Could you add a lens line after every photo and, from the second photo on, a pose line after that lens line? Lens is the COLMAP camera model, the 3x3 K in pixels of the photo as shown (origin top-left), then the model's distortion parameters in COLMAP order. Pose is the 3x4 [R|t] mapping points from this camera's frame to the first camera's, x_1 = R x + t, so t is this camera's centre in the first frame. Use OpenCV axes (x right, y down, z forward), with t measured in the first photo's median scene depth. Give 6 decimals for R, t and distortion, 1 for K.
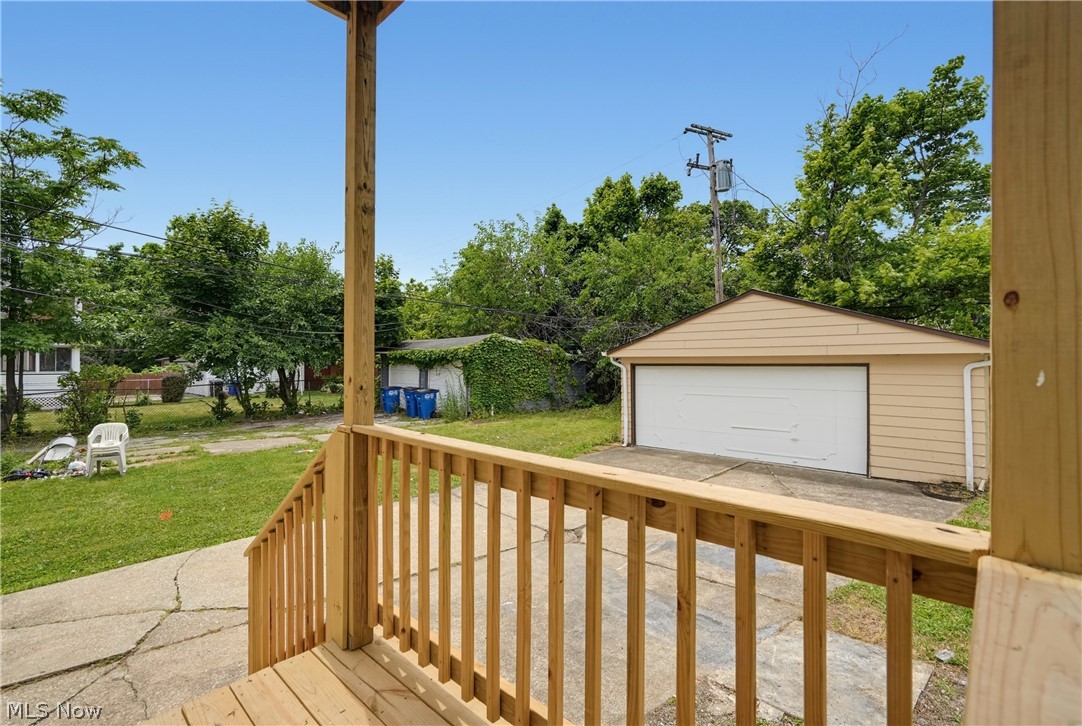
lens RADIAL K [[484.5, 0, 541.0], [0, 484.5, 363.0], [0, 0, 1]] dist [0.002722, 0.000190]
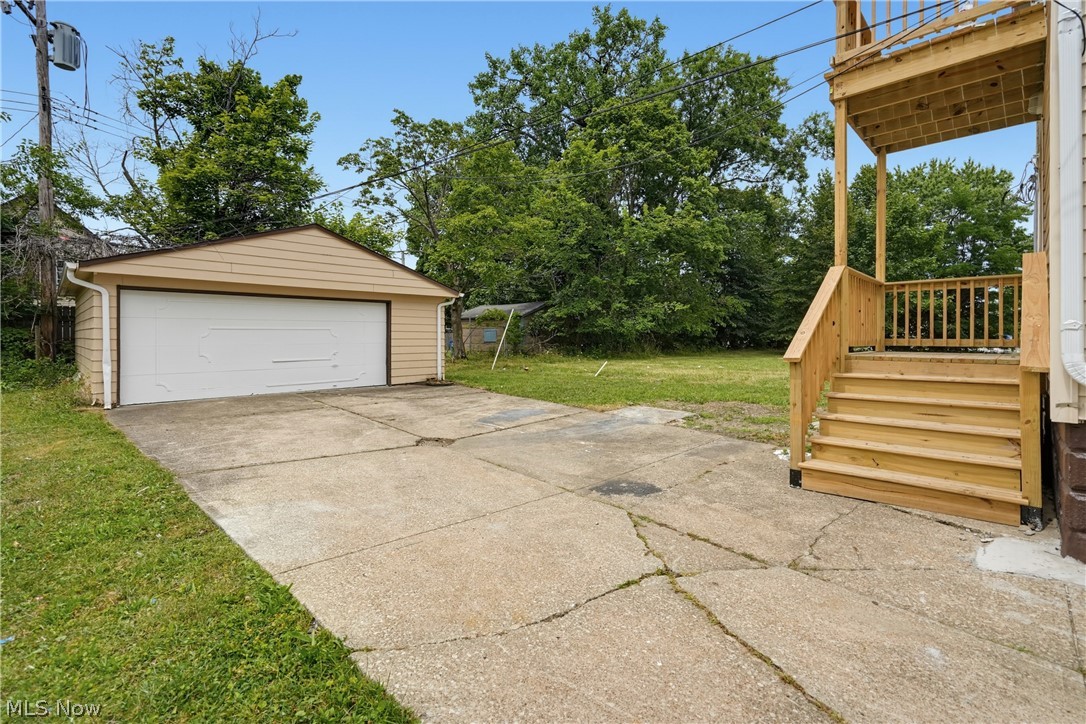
lens RADIAL K [[489.5, 0, 537.4], [0, 489.5, 339.6], [0, 0, 1]] dist [-0.001390, -0.000720]
pose [[0.032281, 0.000136, 0.999479, -0.322634], [0.010706, 0.999943, -0.000482, 0.056032], [-0.999421, 0.010716, 0.032278, 0.273133]]
